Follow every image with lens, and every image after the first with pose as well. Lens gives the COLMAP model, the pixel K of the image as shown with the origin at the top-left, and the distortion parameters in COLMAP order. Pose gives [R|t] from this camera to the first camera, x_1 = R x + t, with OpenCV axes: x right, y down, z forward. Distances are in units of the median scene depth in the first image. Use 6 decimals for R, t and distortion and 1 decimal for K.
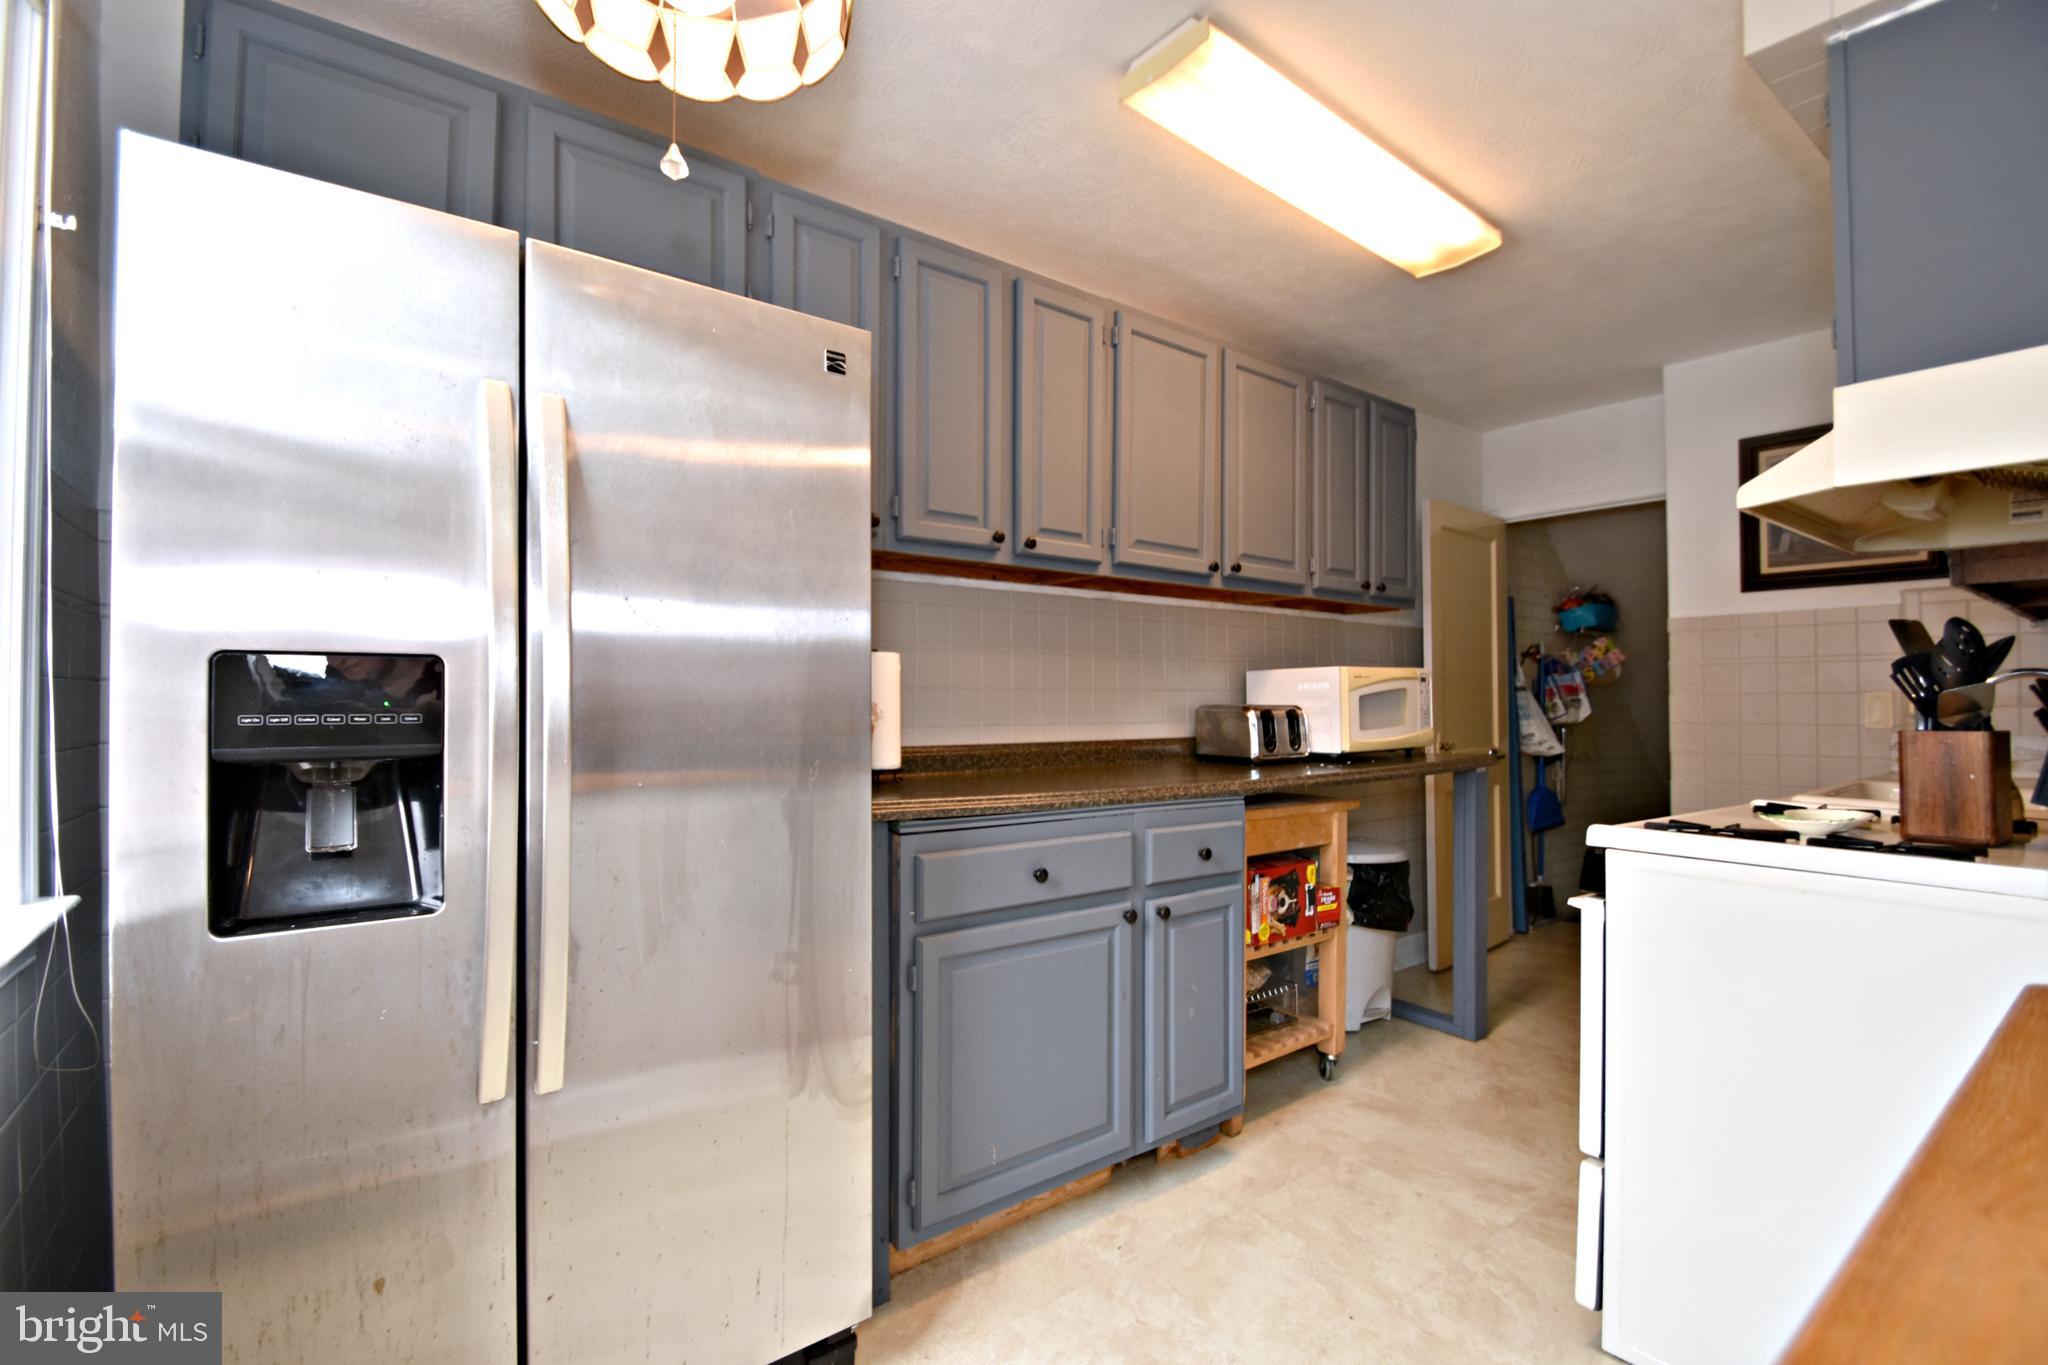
lens RADIAL K [[904.5, 0, 1011.6], [0, 904.5, 689.4], [0, 0, 1]] dist [0.007447, -0.011400]
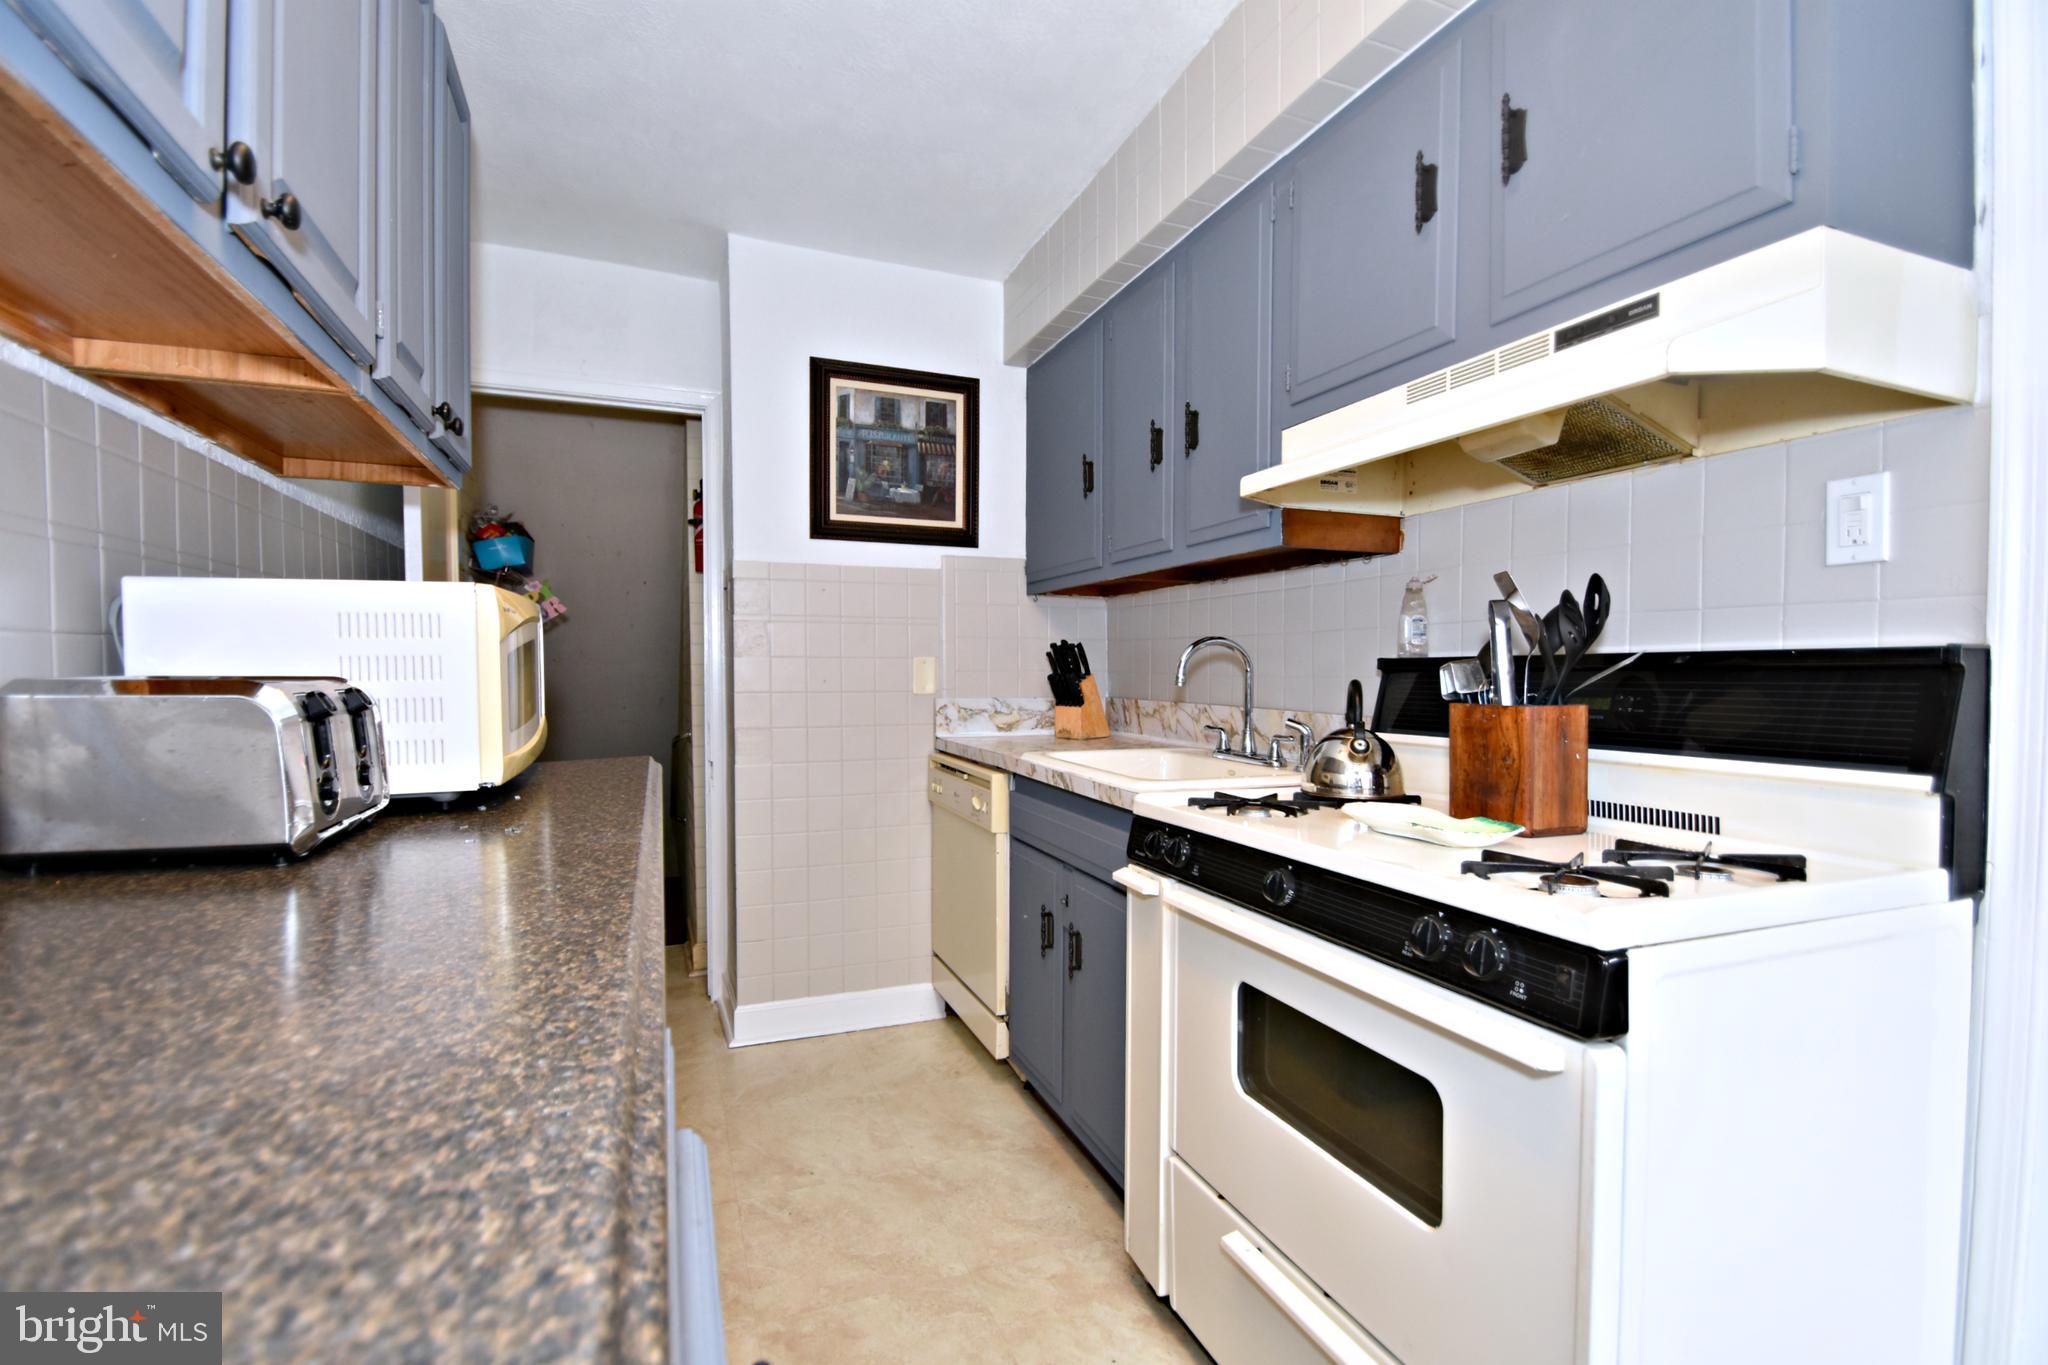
lens RADIAL K [[910.5, 0, 1015.2], [0, 910.5, 687.2], [0, 0, 1]] dist [0.013241, -0.014742]
pose [[0.254298, -0.022169, 0.966872, 0.024344], [-0.013645, 0.999555, 0.026508, 0.010253], [-0.967030, -0.019934, 0.253882, 0.764293]]
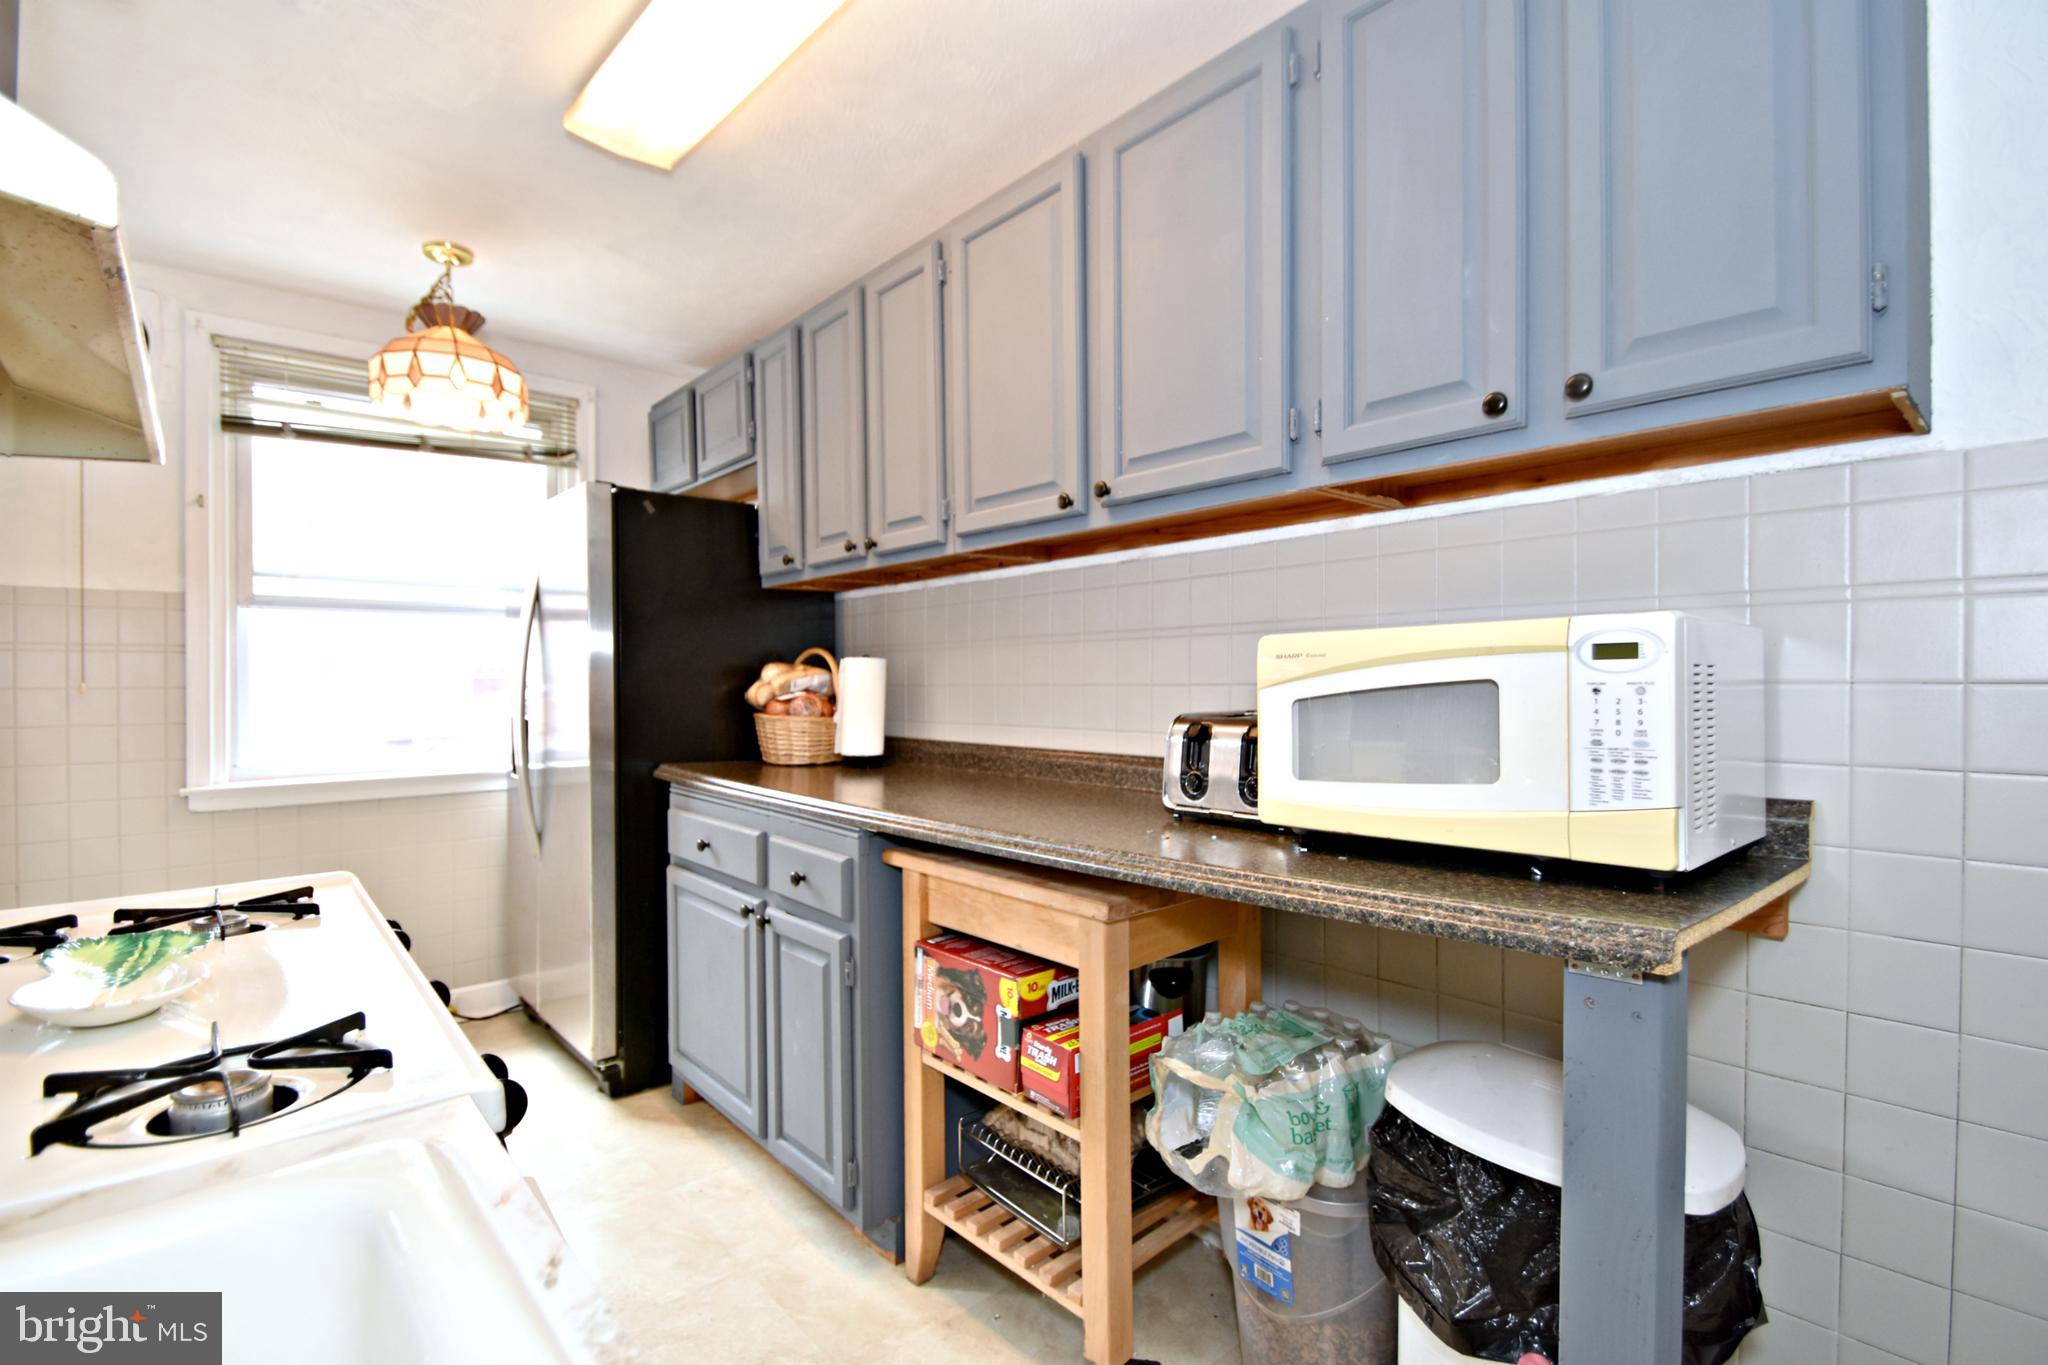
lens RADIAL K [[937.7, 0, 1036.4], [0, 937.7, 689.6], [0, 0, 1]] dist [0.008536, -0.012916]
pose [[0.083746, 0.008387, -0.996452, 0.971484], [0.020503, 0.999738, 0.010137, -0.005900], [0.996276, -0.021279, 0.083552, 0.986721]]
